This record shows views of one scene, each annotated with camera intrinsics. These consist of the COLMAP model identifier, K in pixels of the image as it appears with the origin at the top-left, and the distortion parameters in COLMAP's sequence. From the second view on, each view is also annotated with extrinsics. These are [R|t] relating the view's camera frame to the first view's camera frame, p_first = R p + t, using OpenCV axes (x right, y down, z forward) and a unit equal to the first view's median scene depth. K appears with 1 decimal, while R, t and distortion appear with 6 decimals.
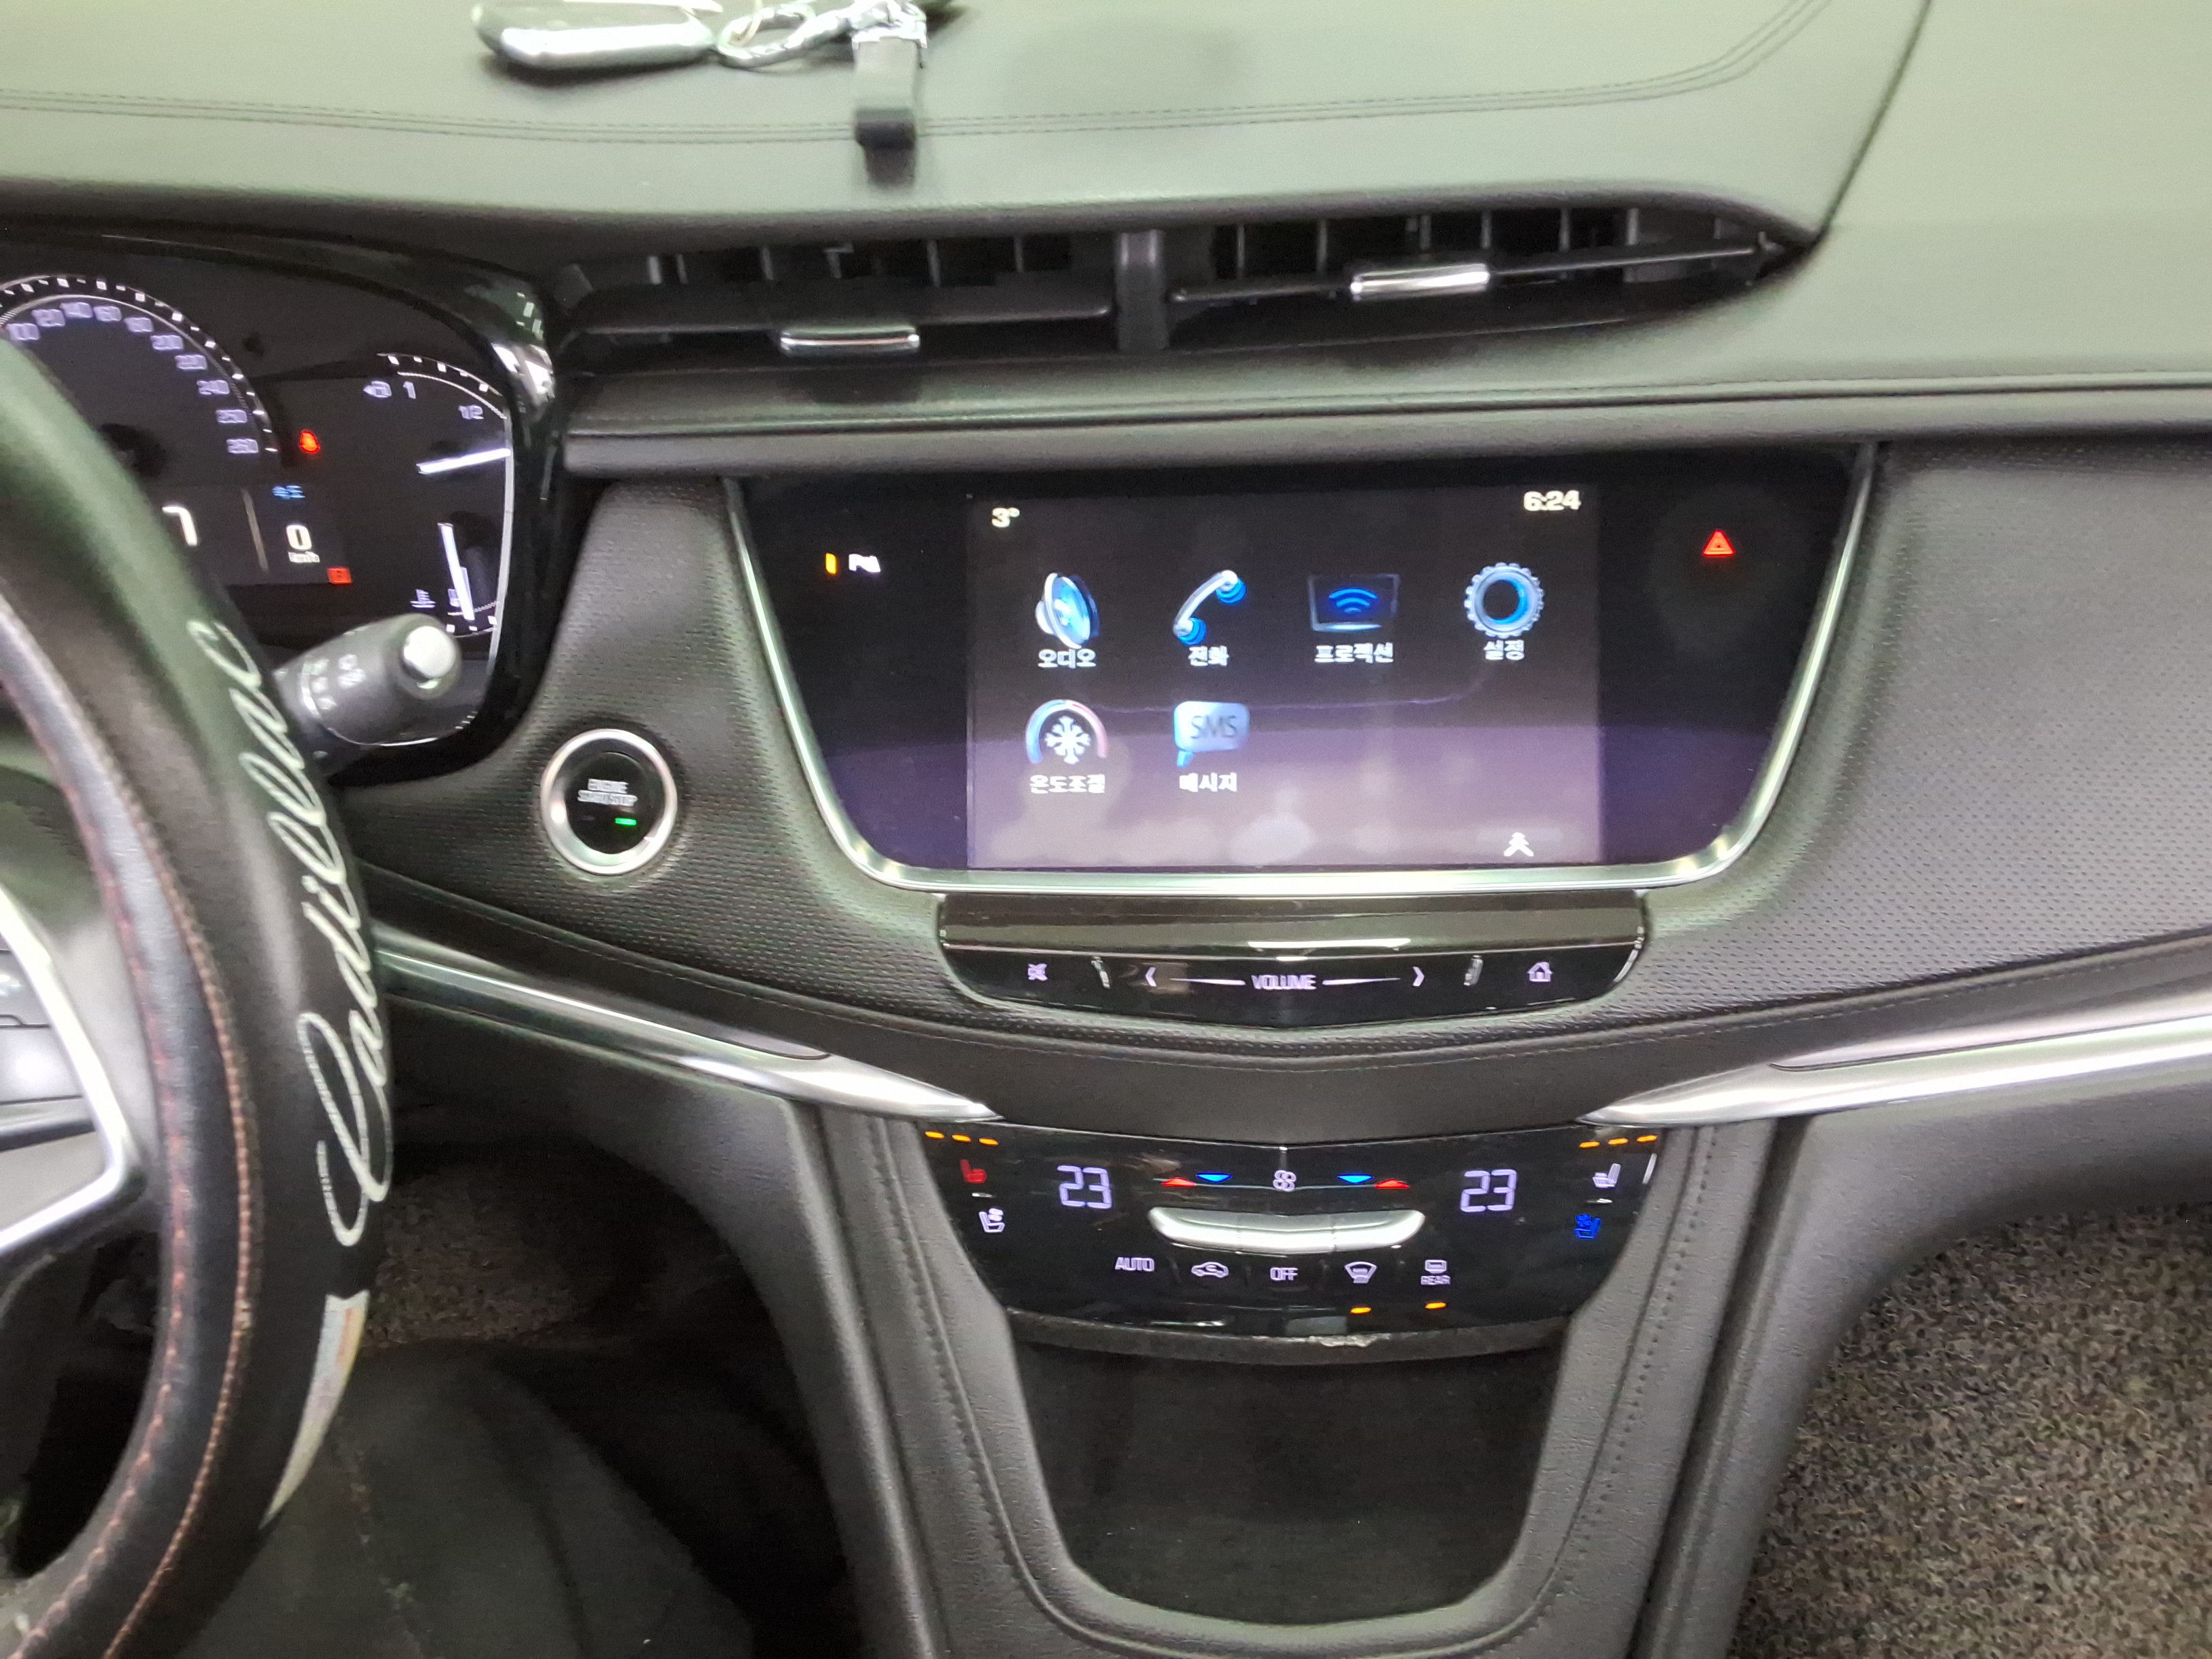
lens RADIAL K [[1754.7, 0, 1107.0], [0, 1754.7, 904.9], [0, 0, 1]] dist [0.095387, -0.132139]
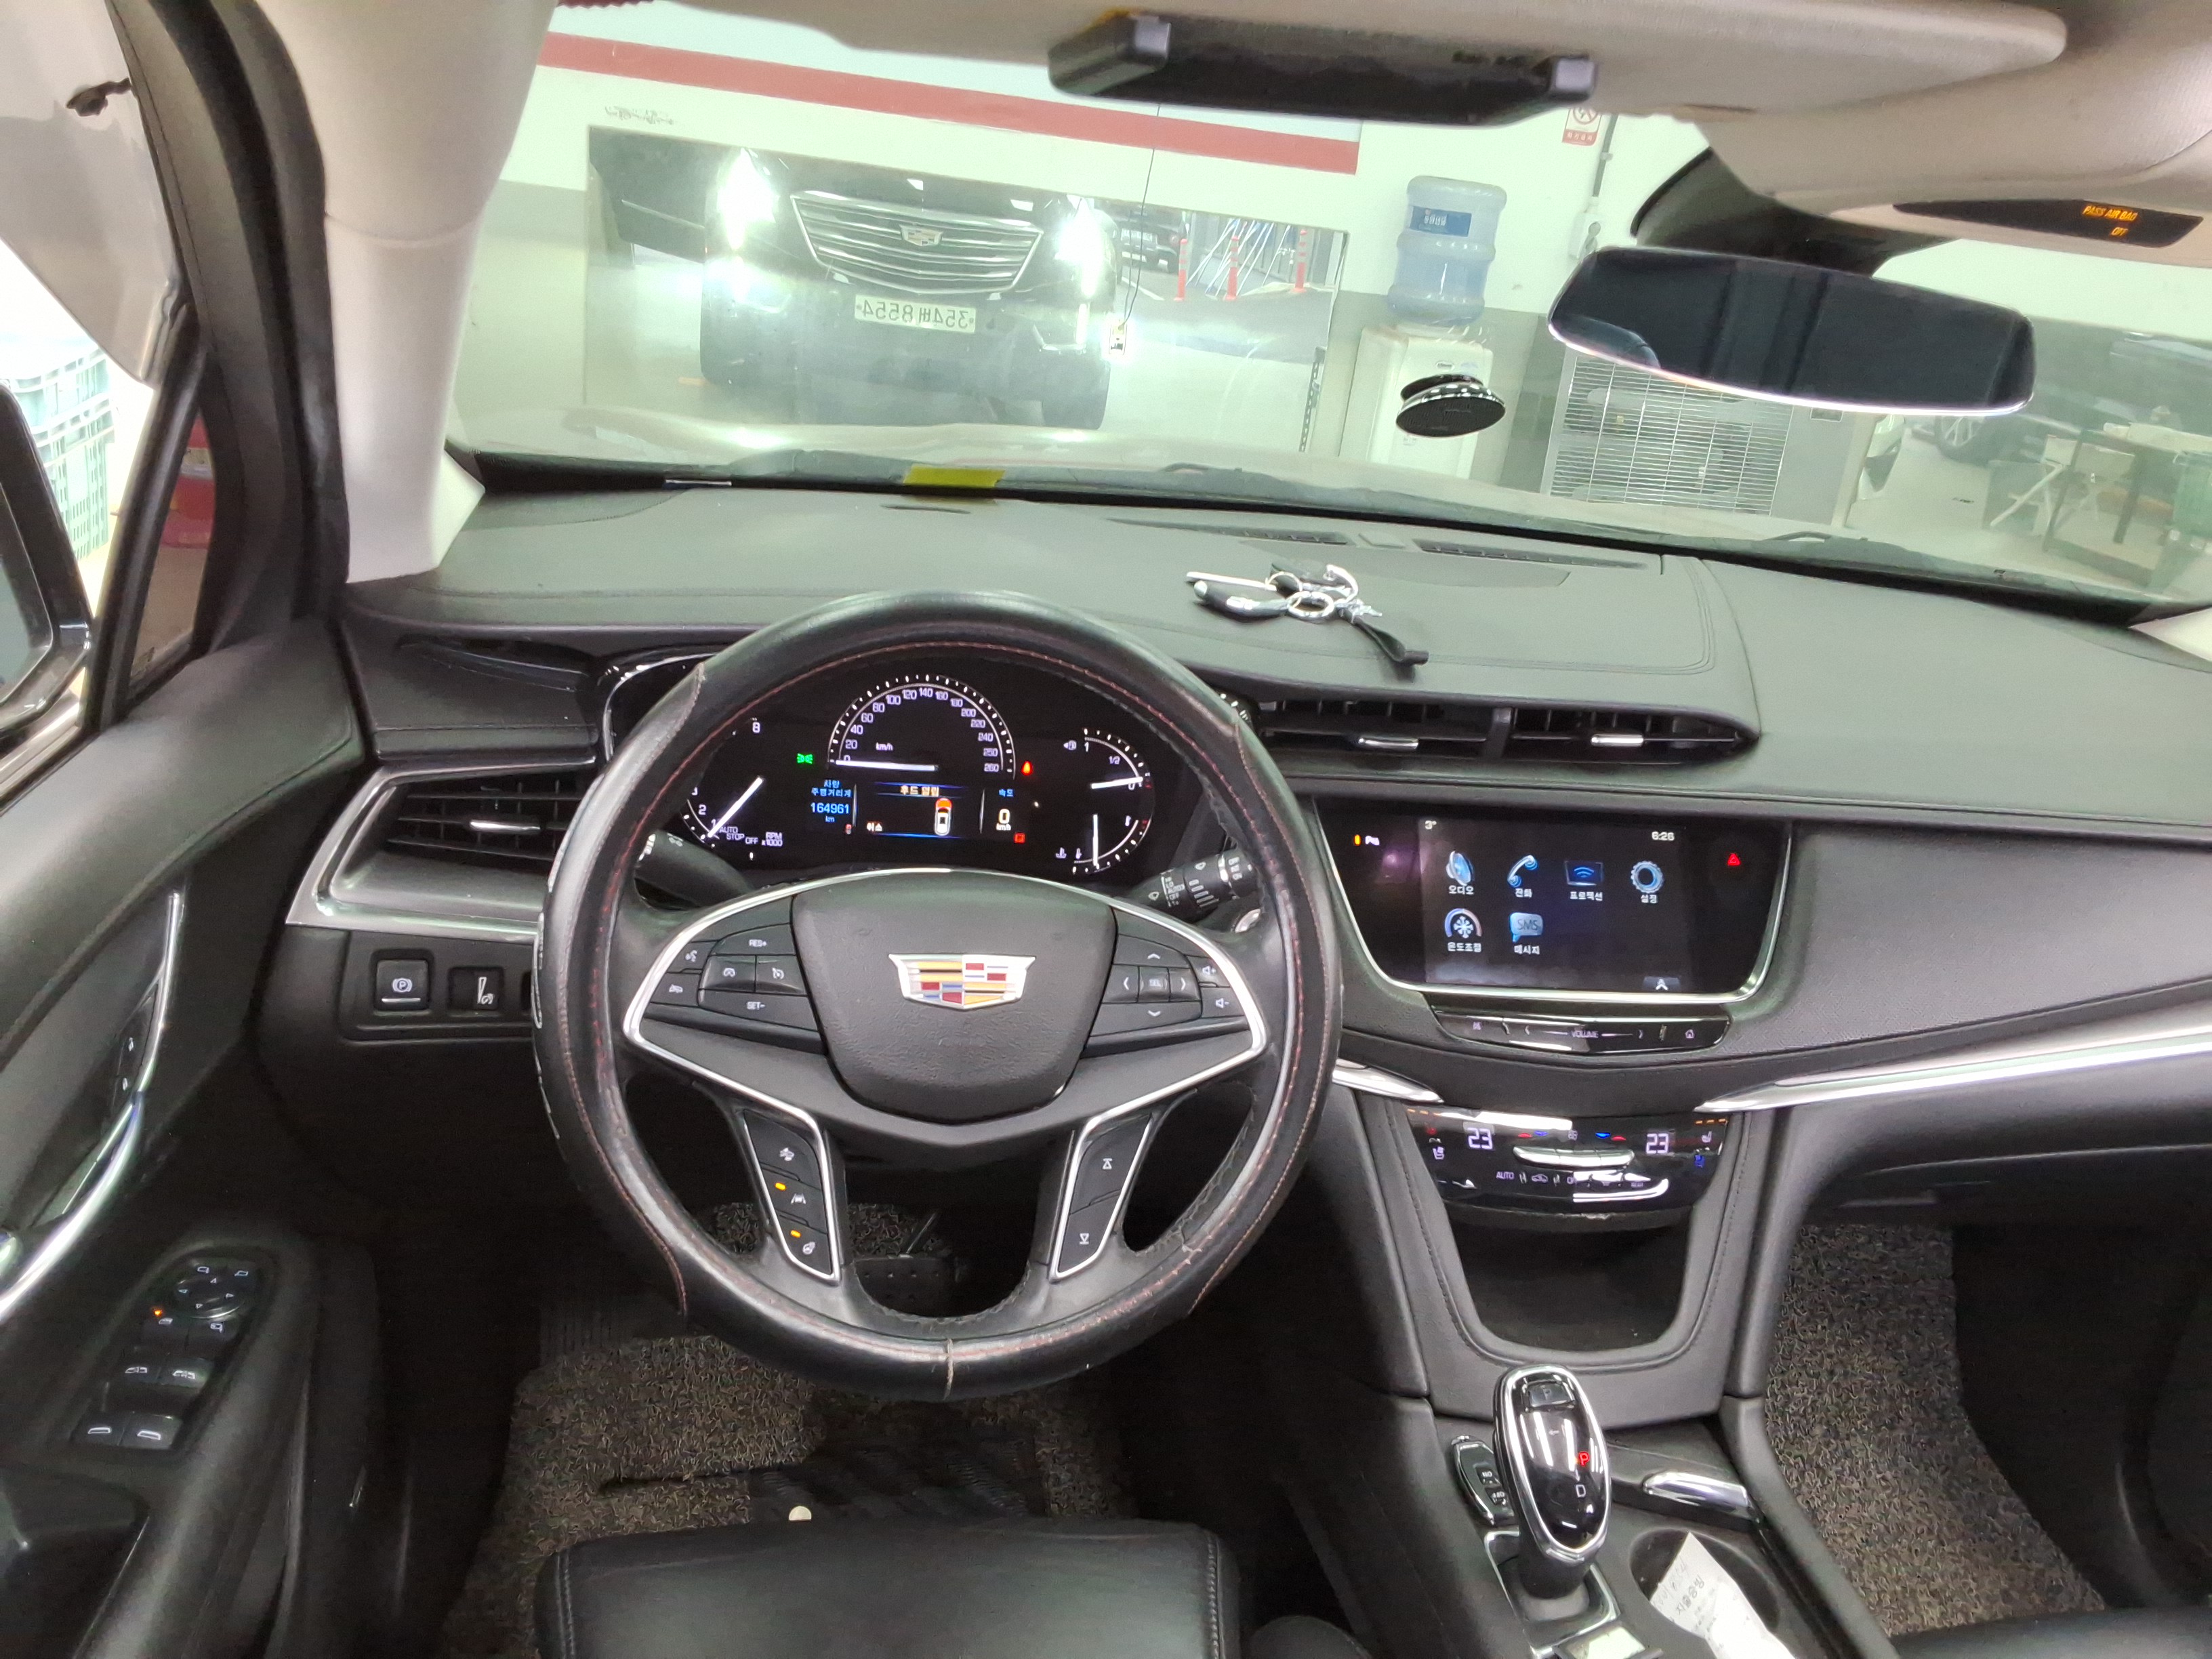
lens RADIAL K [[1754.7, 0, 1107.0], [0, 1754.7, 904.9], [0, 0, 1]] dist [0.095387, -0.132139]
pose [[0.964379, 0.065179, 0.256369, -0.996433], [-0.004773, 0.973298, -0.229497, 0.375351], [-0.264482, 0.220099, 0.938939, -0.905704]]
